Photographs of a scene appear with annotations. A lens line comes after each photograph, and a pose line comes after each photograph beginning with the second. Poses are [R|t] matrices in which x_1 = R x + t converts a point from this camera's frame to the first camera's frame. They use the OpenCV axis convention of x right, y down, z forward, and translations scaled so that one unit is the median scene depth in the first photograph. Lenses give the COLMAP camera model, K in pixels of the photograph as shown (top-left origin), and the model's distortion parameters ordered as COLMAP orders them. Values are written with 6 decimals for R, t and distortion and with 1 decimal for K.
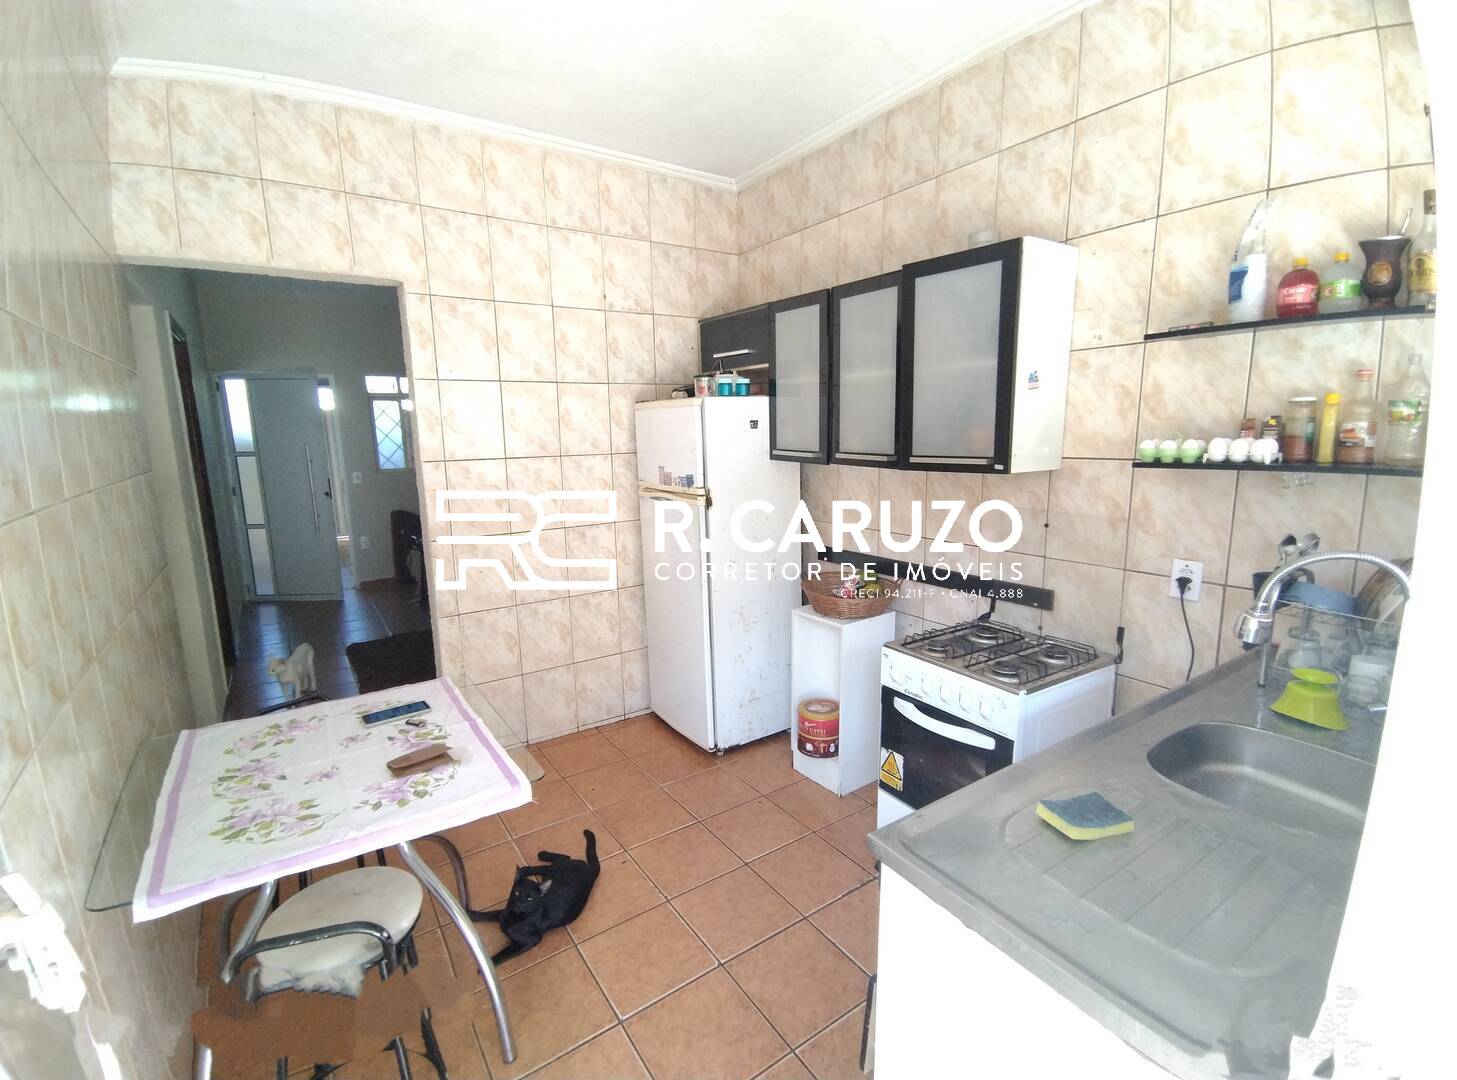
lens RADIAL K [[671.6, 0, 728.5], [0, 671.6, 540.0], [0, 0, 1]] dist [0.016294, 0.000011]
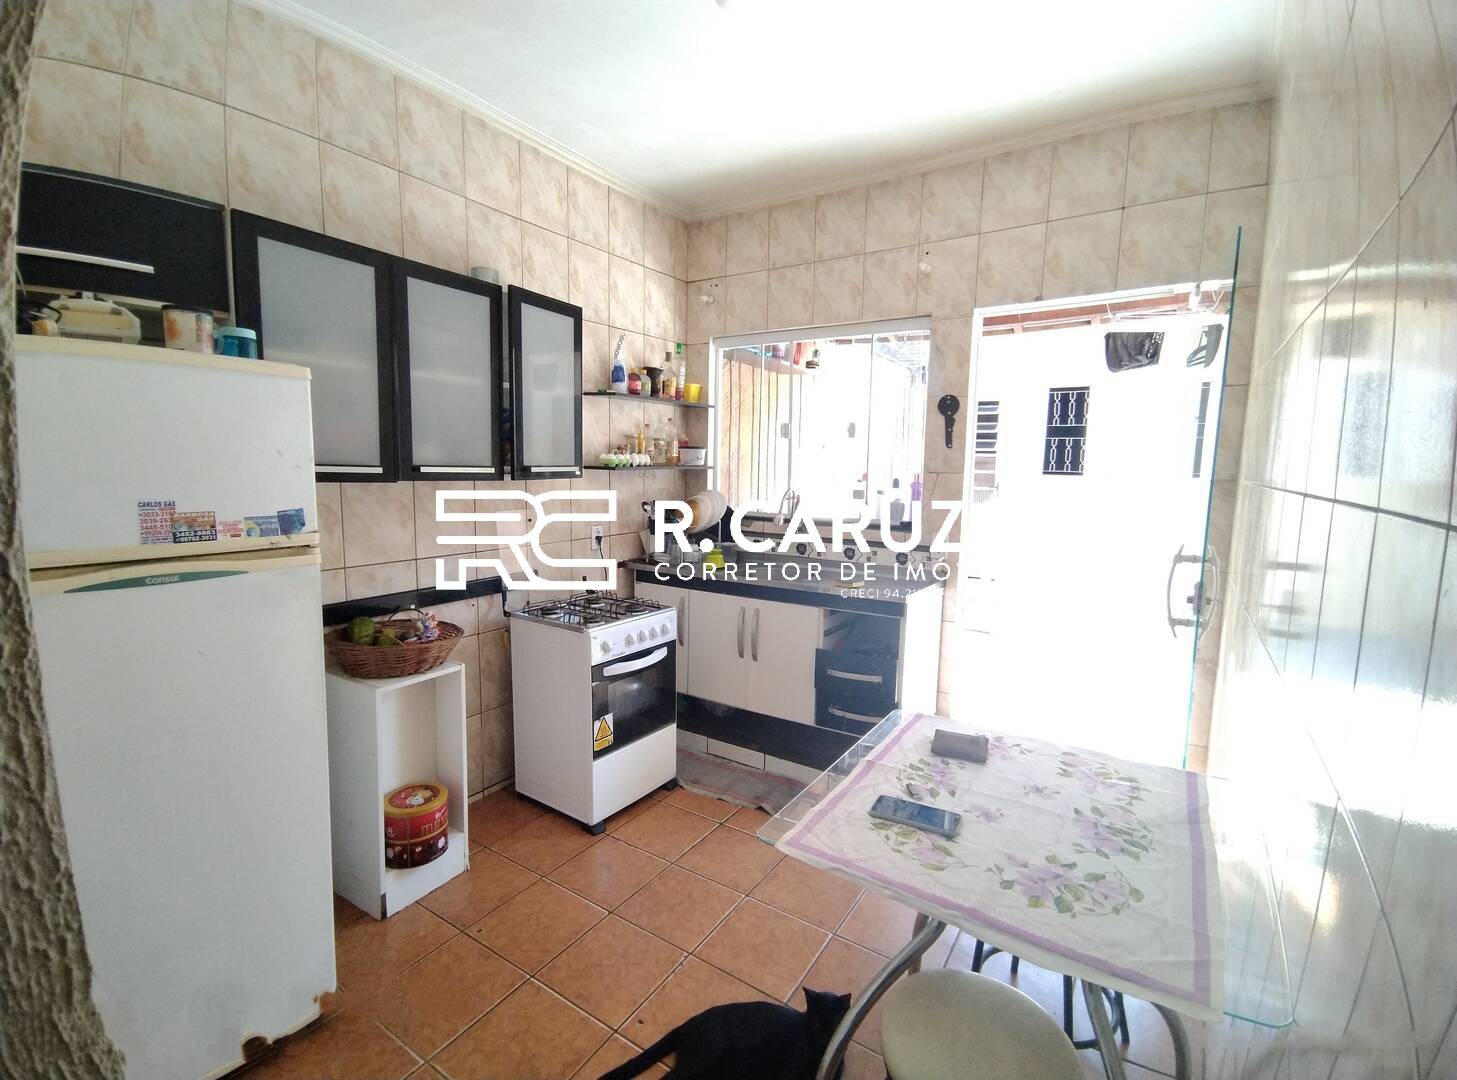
lens RADIAL K [[668.2, 0, 728.5], [0, 668.2, 540.0], [0, 0, 1]] dist [-0.011242, 0.024870]
pose [[-0.388803, -0.096588, 0.916244, -1.022530], [0.145858, 0.975495, 0.164728, -0.169270], [-0.909702, 0.197689, -0.365187, 1.365674]]
